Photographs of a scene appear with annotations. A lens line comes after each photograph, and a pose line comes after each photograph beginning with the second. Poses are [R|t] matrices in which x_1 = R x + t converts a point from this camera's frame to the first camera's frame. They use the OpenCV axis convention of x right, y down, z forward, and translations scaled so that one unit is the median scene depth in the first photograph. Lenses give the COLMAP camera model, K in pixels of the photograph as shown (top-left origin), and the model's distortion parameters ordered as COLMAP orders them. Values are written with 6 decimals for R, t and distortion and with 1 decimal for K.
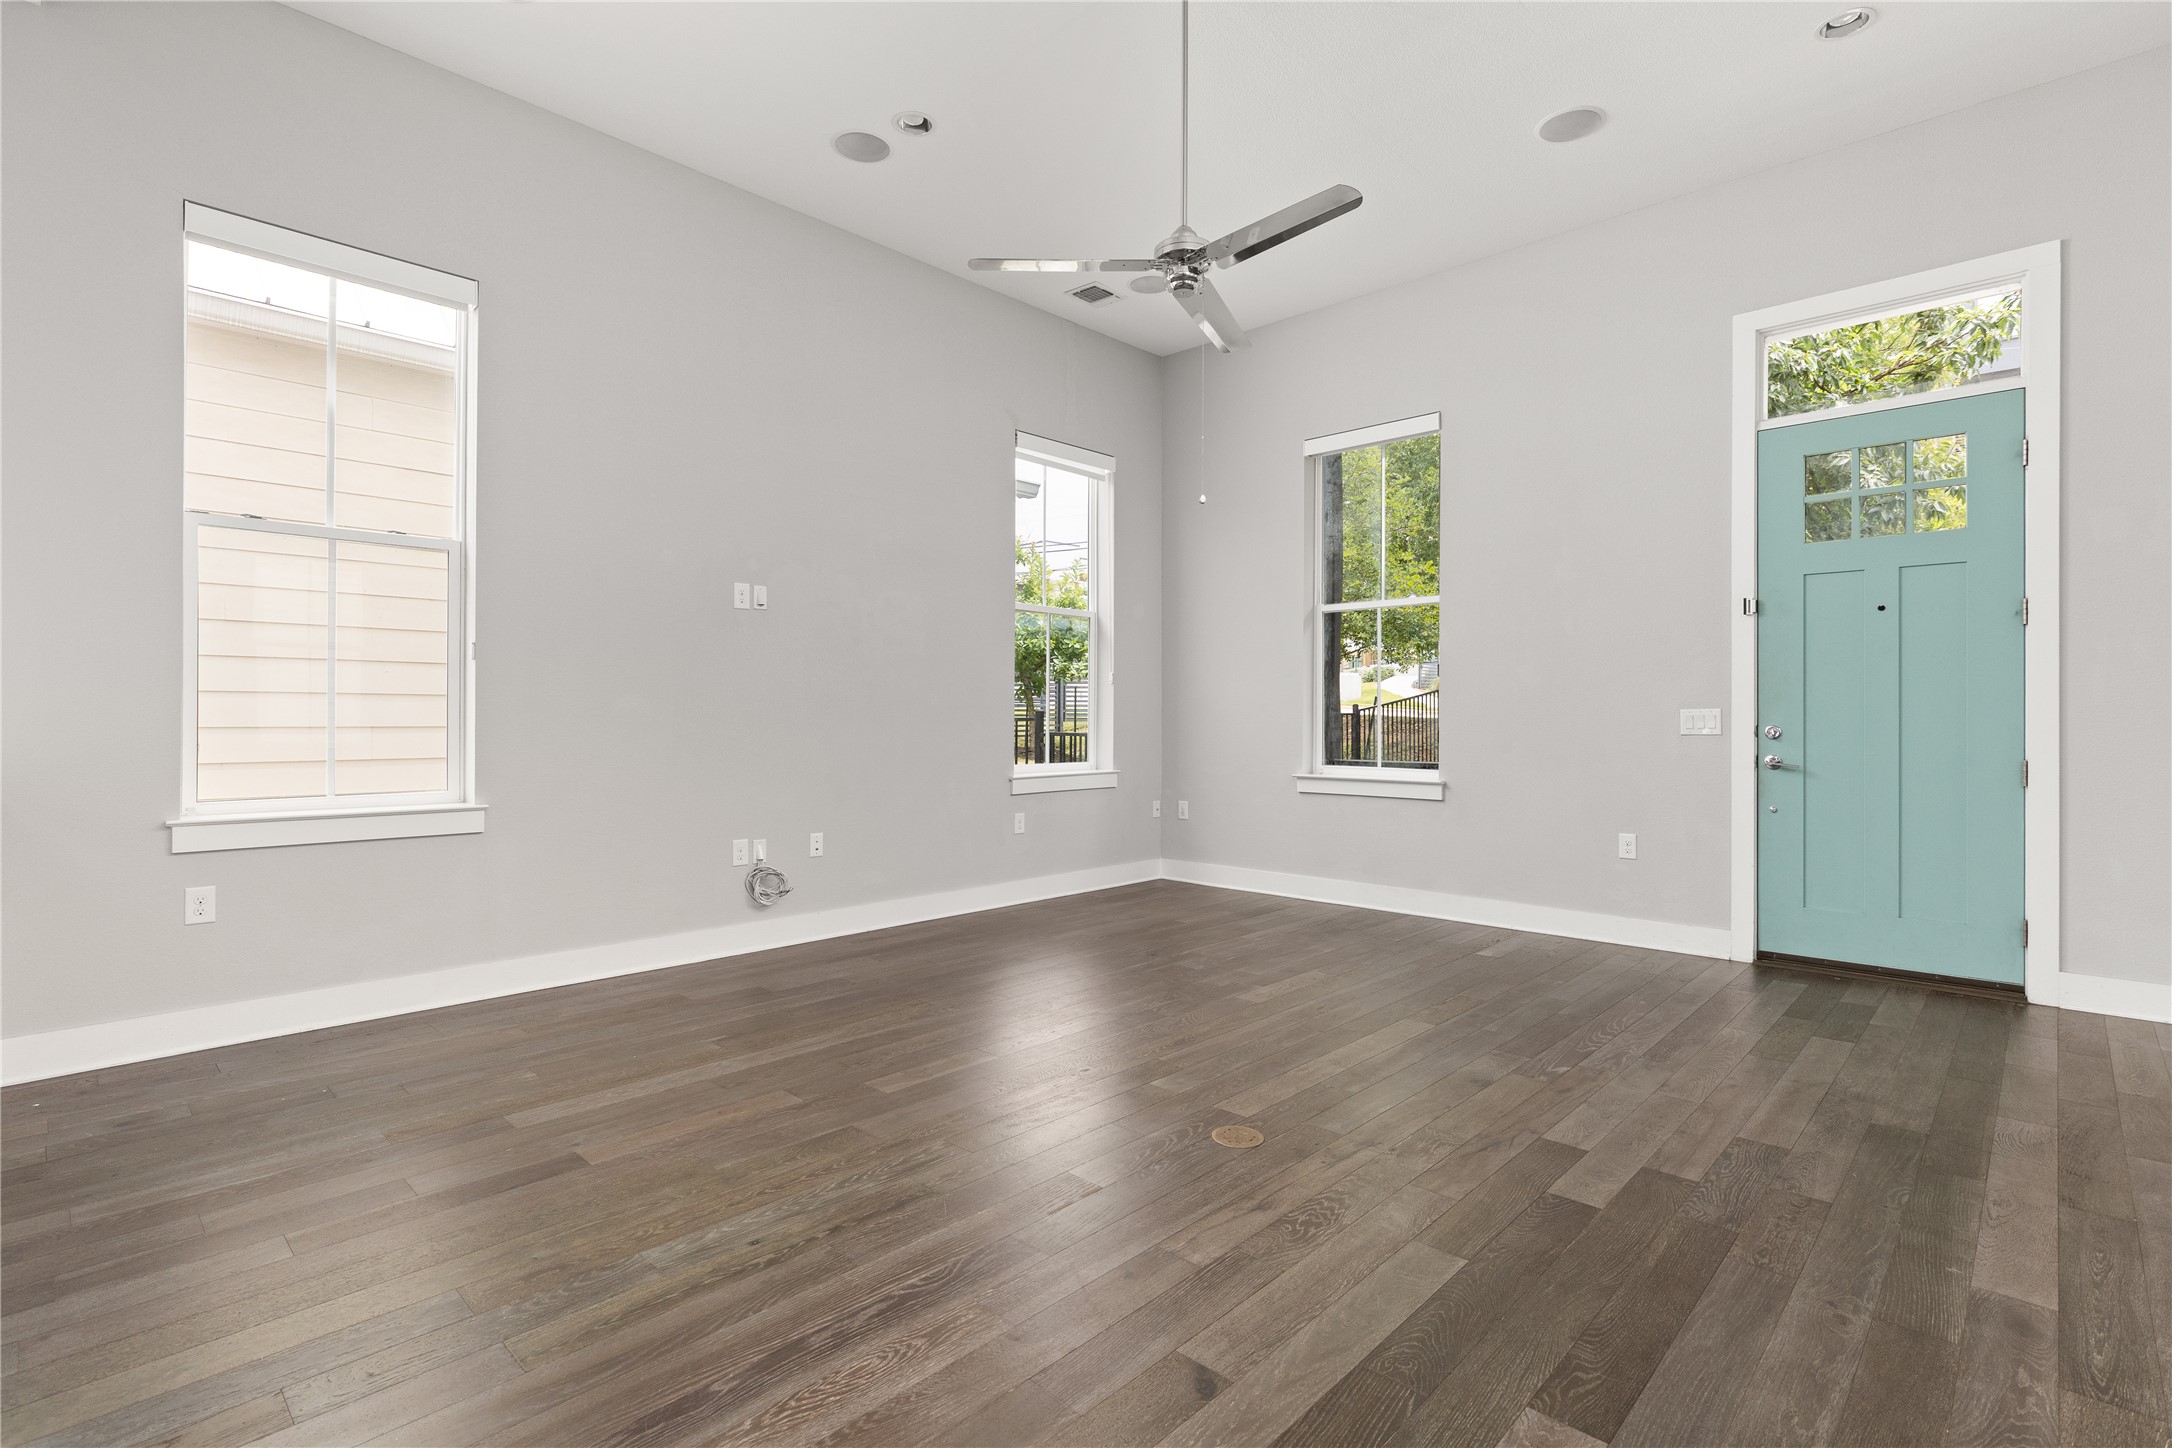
lens RADIAL K [[1016.3, 0, 1088.4], [0, 1016.3, 715.6], [0, 0, 1]] dist [-0.002068, -0.000366]
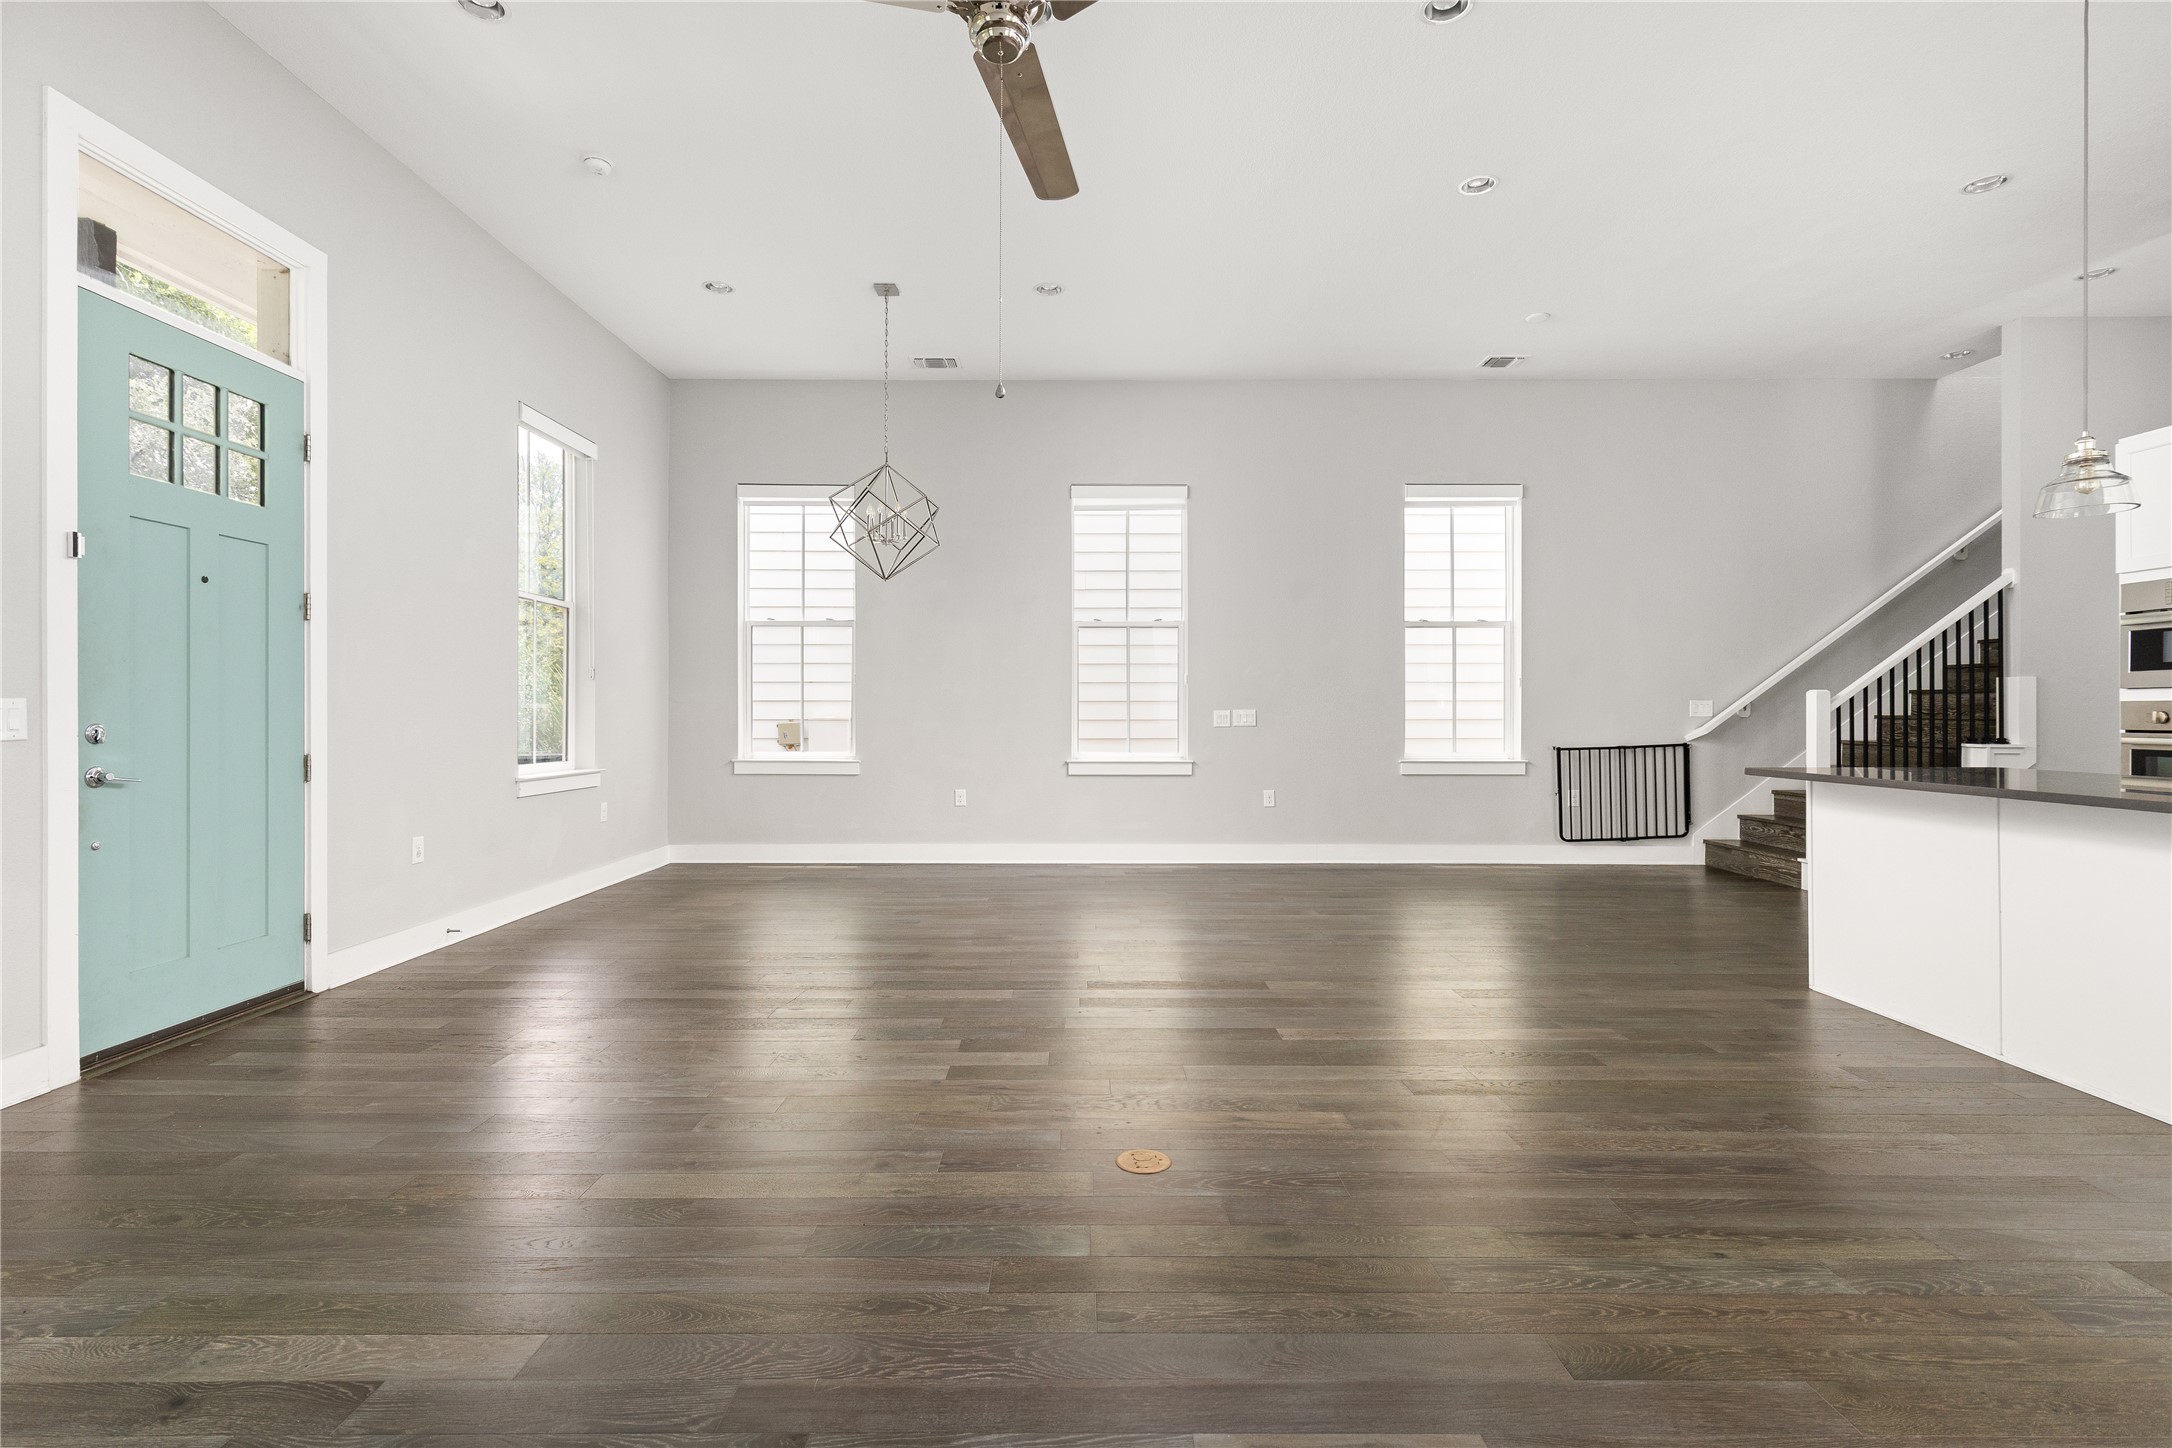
lens RADIAL K [[998.2, 0, 1079.0], [0, 998.2, 712.9], [0, 0, 1]] dist [0.006760, 0.000150]
pose [[-0.689046, -0.001415, 0.724716, -0.396493], [-0.002893, 0.999995, -0.000798, 0.001238], [-0.724711, -0.002647, -0.689047, 1.391255]]
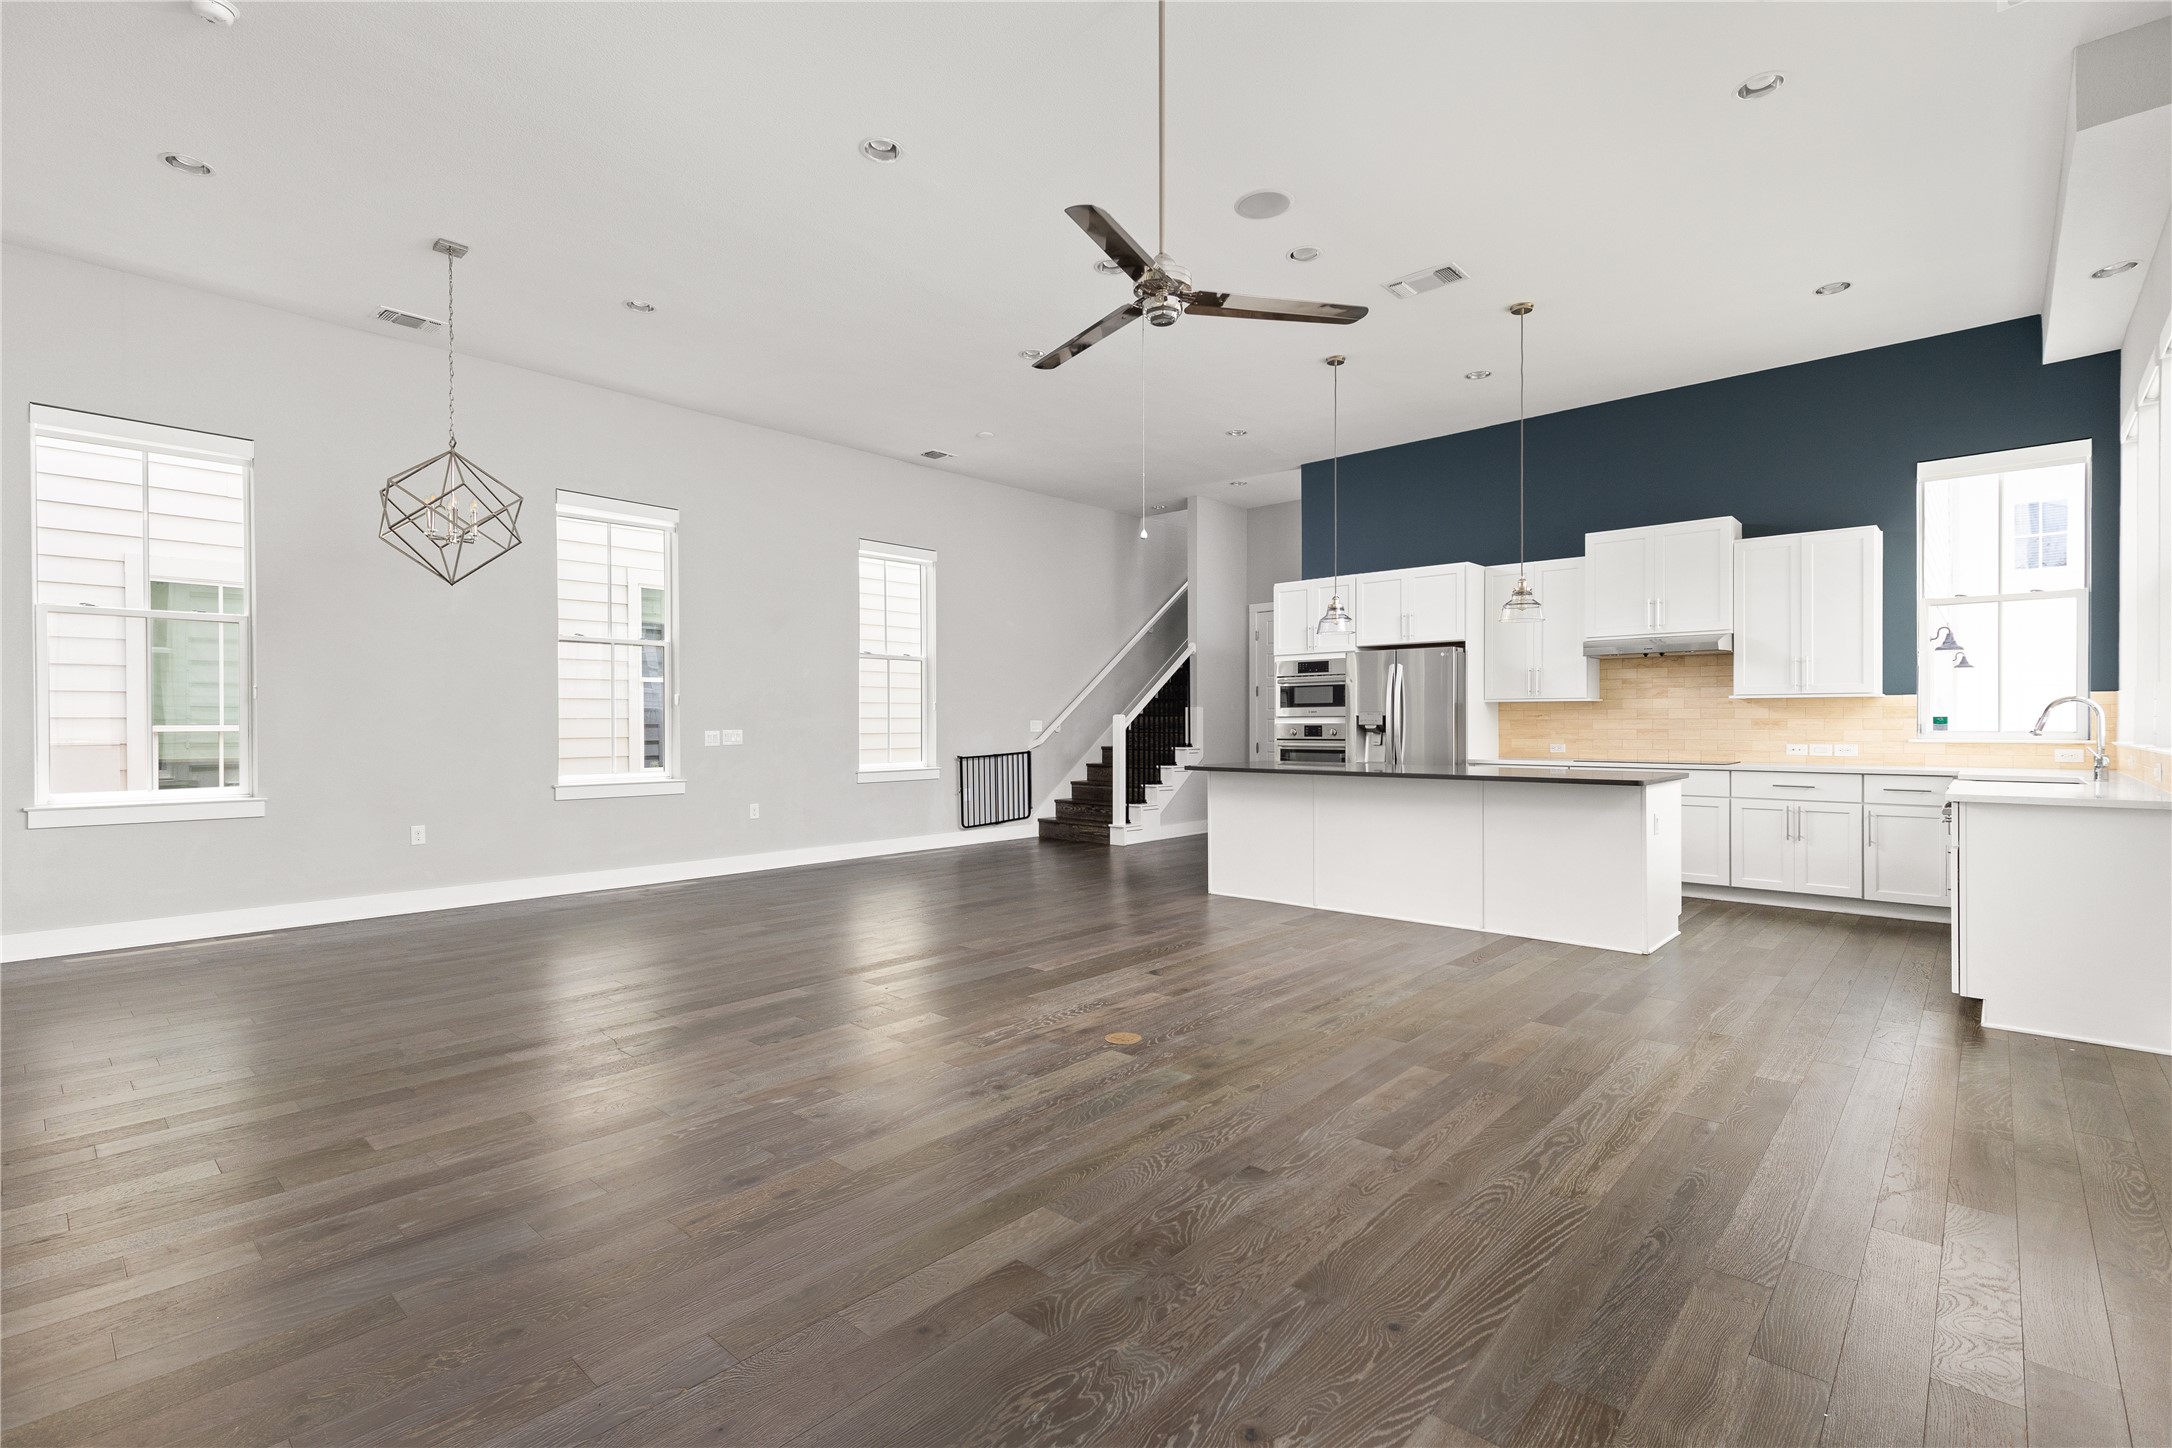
lens RADIAL K [[985.4, 0, 1086.0], [0, 985.4, 724.0], [0, 0, 1]] dist [0.004202, 0.000142]
pose [[-0.999763, 0.000815, -0.021741, 0.189210], [0.000840, 0.999999, -0.001140, -0.018082], [0.021740, -0.001158, -0.999763, 1.964245]]
